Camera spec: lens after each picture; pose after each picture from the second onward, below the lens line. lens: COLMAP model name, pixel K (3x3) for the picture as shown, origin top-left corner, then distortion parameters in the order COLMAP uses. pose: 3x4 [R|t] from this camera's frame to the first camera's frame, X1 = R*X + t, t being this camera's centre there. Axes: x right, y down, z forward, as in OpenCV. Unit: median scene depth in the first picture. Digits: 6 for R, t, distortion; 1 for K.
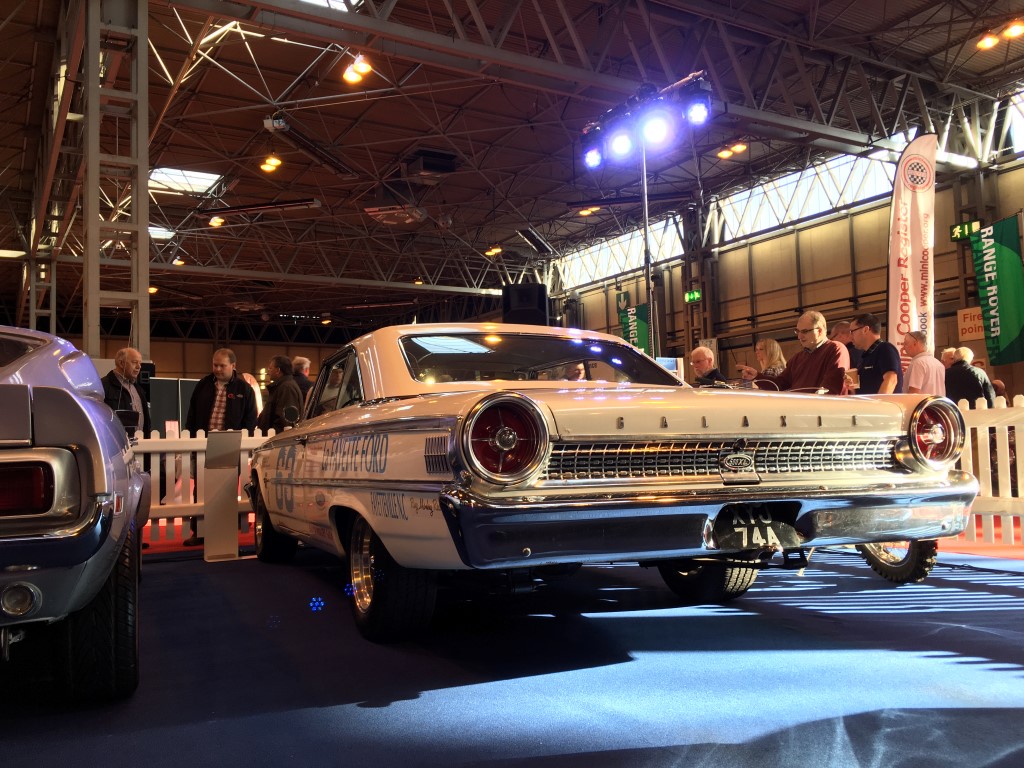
lens RADIAL K [[879.1, 0, 513.5], [0, 879.1, 385.7], [0, 0, 1]] dist [0.031216, -0.014926]
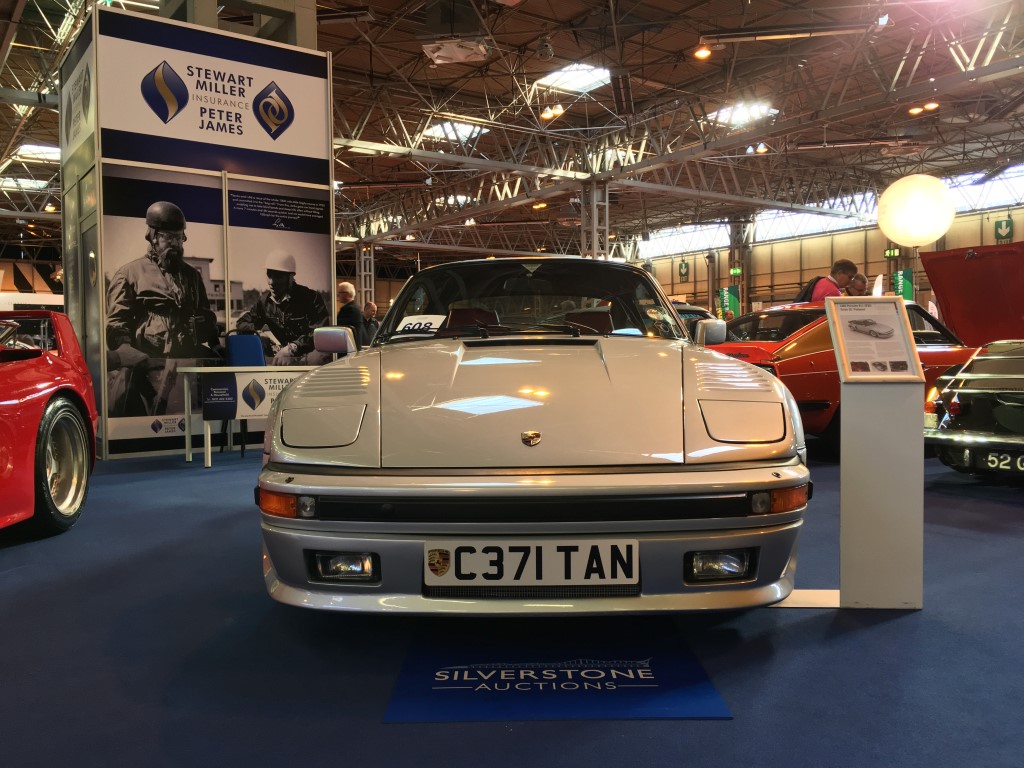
lens RADIAL K [[879.1, 0, 507.5], [0, 879.1, 389.1], [0, 0, 1]] dist [0.031216, -0.014926]
pose [[0.996878, 0.010329, 0.078283, -0.381270], [-0.018556, 0.994288, 0.105108, -0.046395], [-0.076750, -0.106232, 0.991375, -0.711791]]
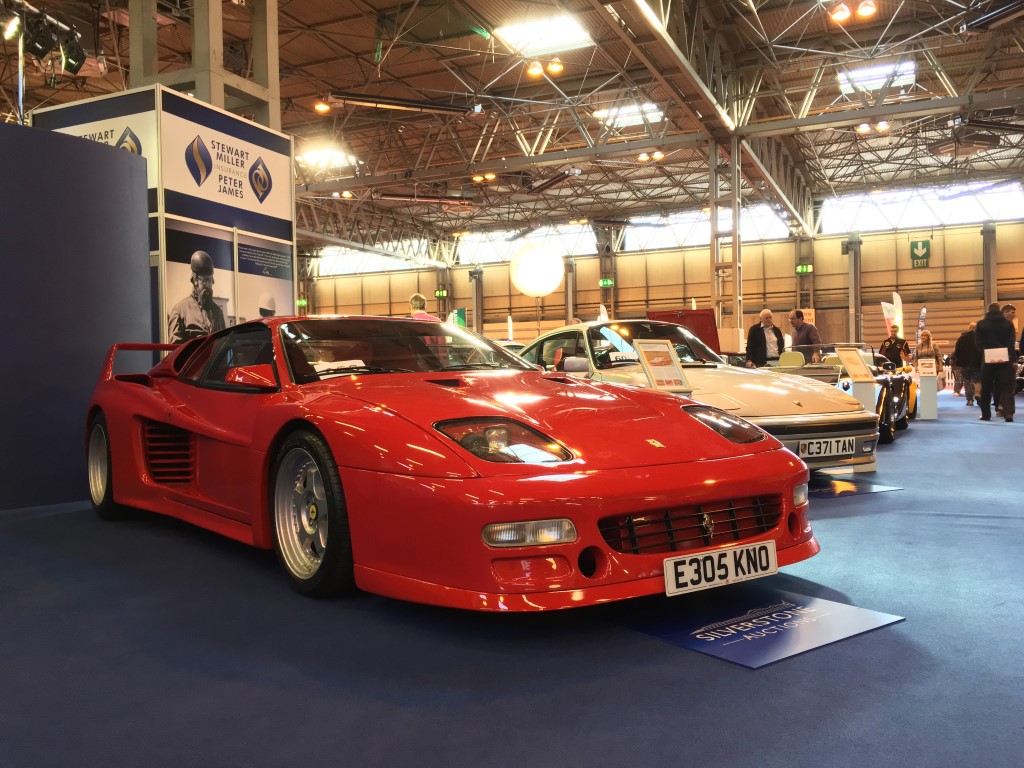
lens RADIAL K [[879.1, 0, 520.4], [0, 879.1, 376.0], [0, 0, 1]] dist [0.031216, -0.014926]
pose [[0.816310, 0.011146, 0.577507, -0.474723], [-0.042318, 0.998281, 0.040550, -0.045773], [-0.576062, -0.057541, 0.815378, -0.740121]]
